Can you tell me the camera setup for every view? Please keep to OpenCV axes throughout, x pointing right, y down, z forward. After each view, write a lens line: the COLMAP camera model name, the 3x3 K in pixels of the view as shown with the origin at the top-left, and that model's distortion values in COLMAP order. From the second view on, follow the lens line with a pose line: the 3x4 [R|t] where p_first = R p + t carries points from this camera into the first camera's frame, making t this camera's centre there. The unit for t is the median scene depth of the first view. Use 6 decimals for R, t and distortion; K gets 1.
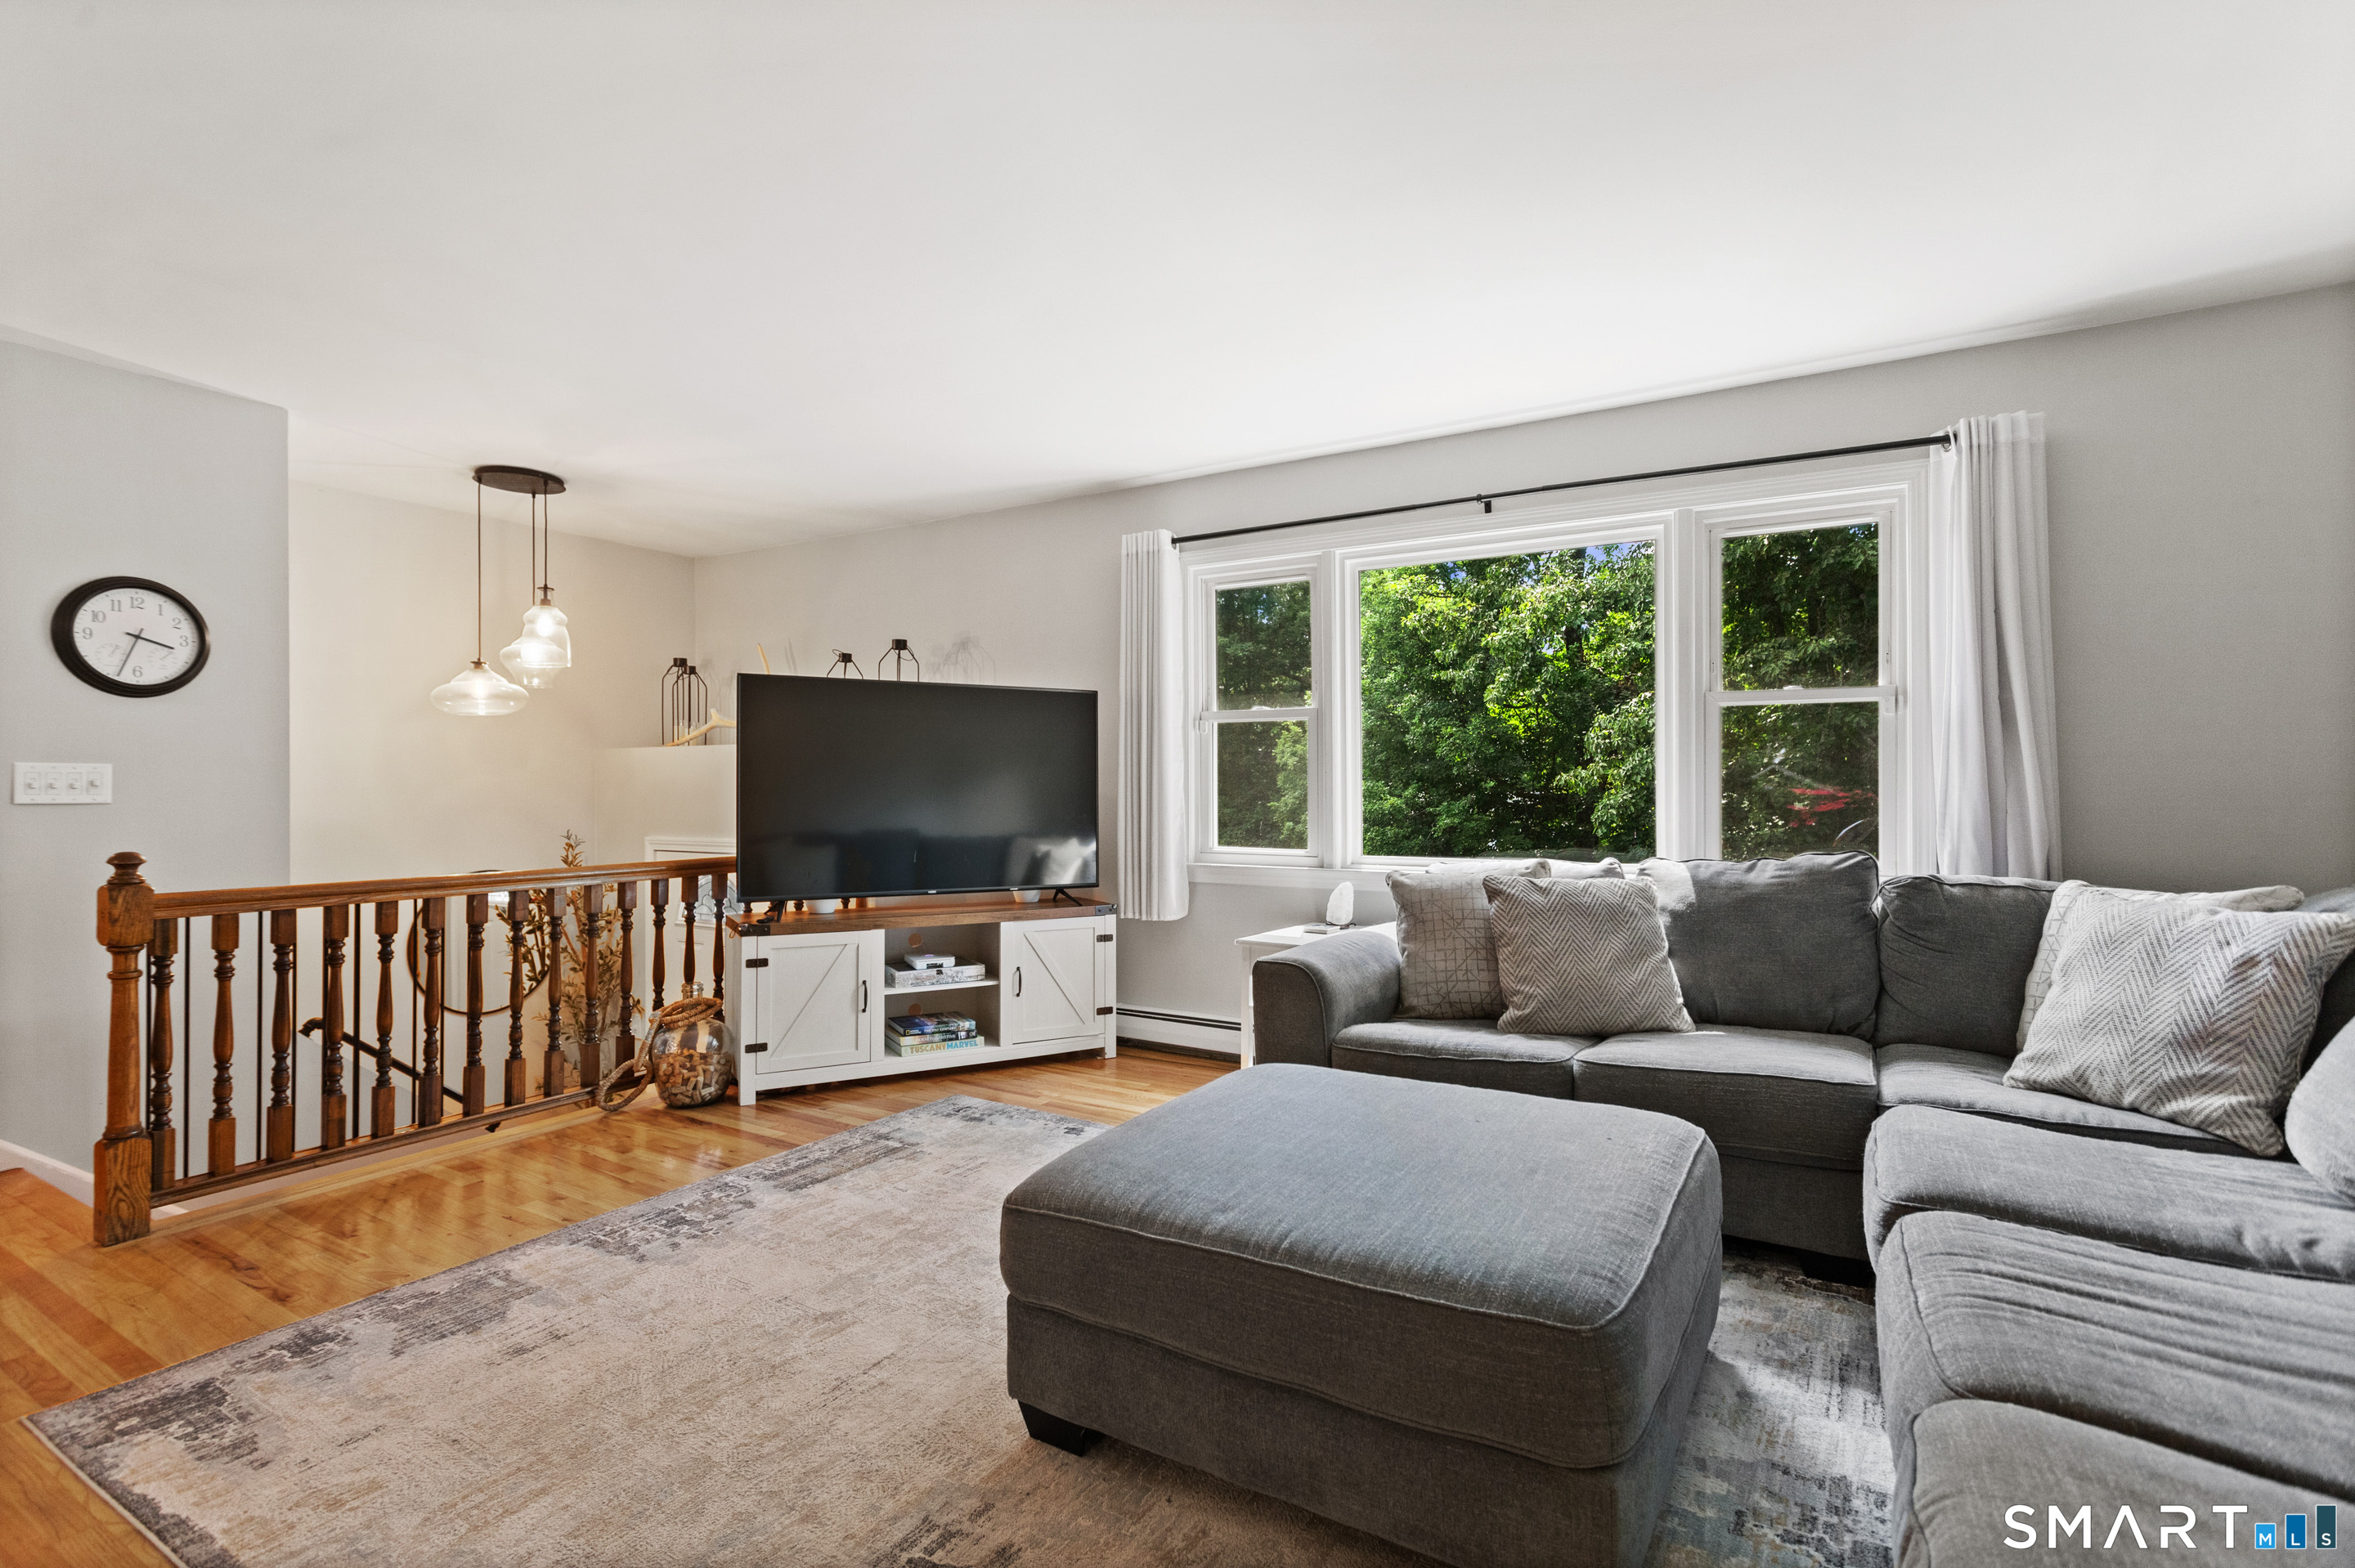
lens RADIAL K [[1117.0, 0, 1172.4], [0, 1117.0, 783.4], [0, 0, 1]] dist [0.001166, 0.000892]
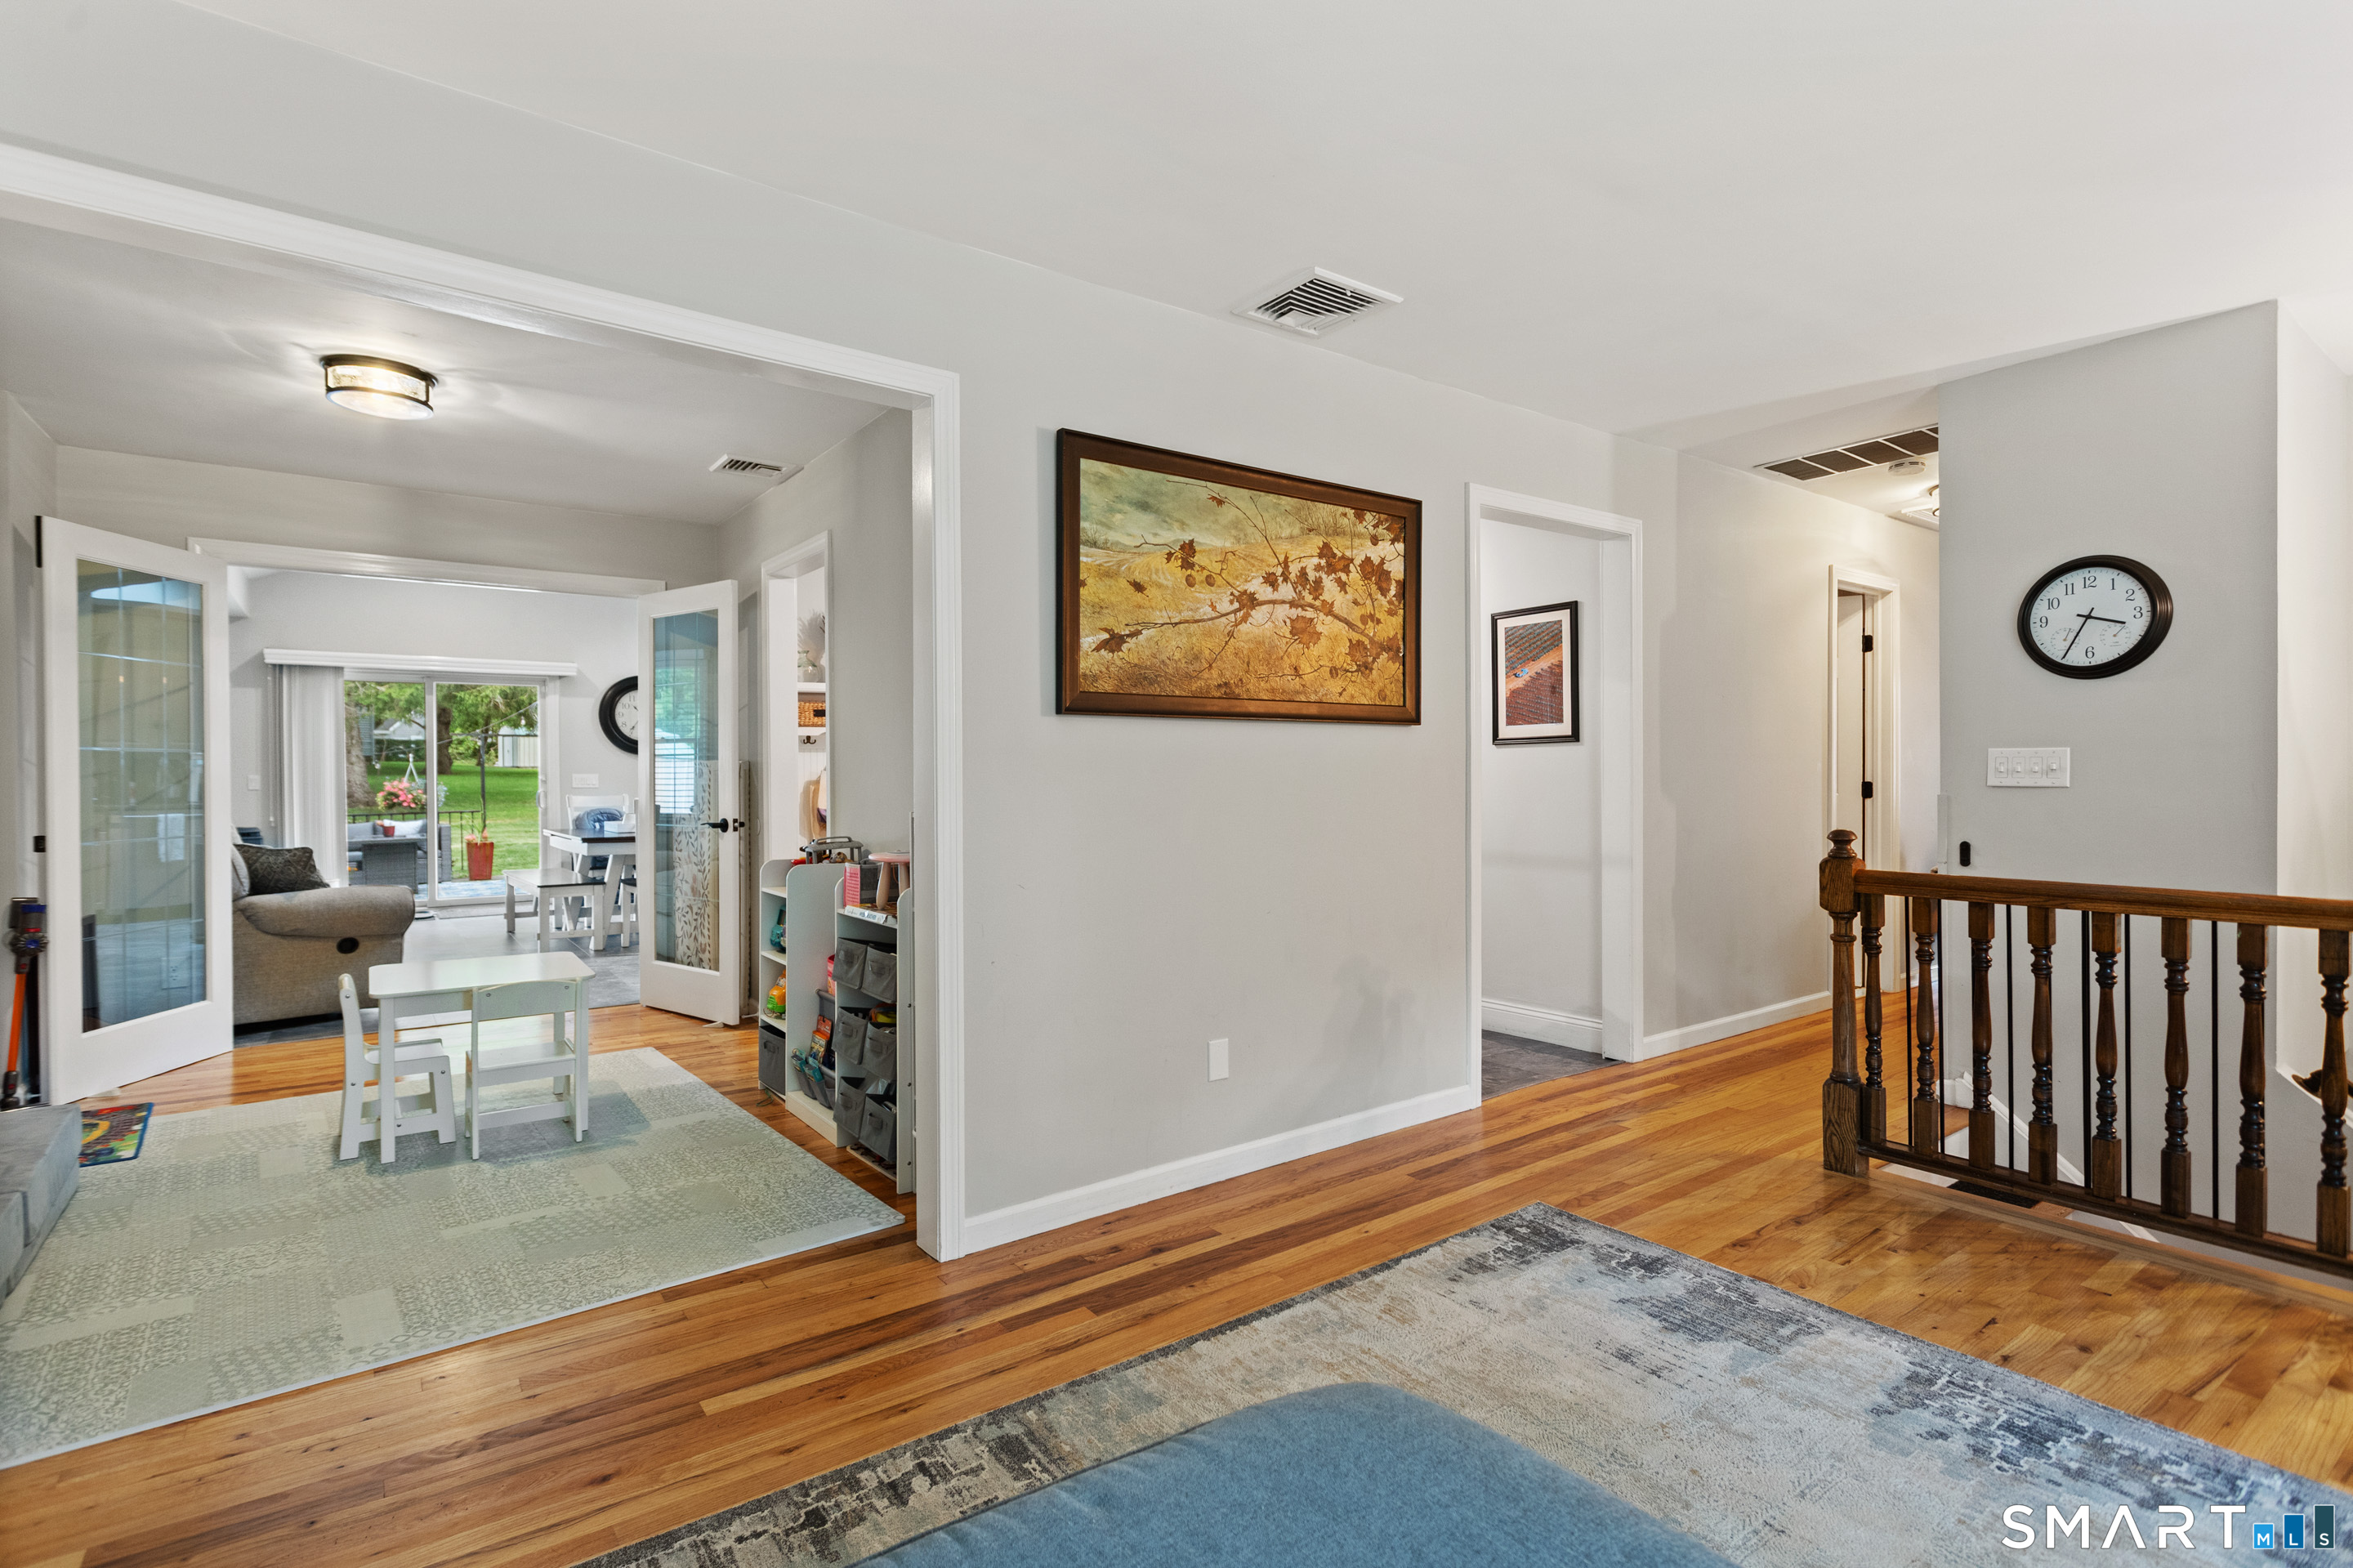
lens RADIAL K [[1116.2, 0, 1171.4], [0, 1116.2, 783.4], [0, 0, 1]] dist [0.001166, 0.000892]
pose [[-0.389761, 0.011767, -0.920841, 0.324551], [0.006785, 0.999928, 0.009905, -0.000538], [0.920891, -0.002388, -0.389813, 0.724278]]
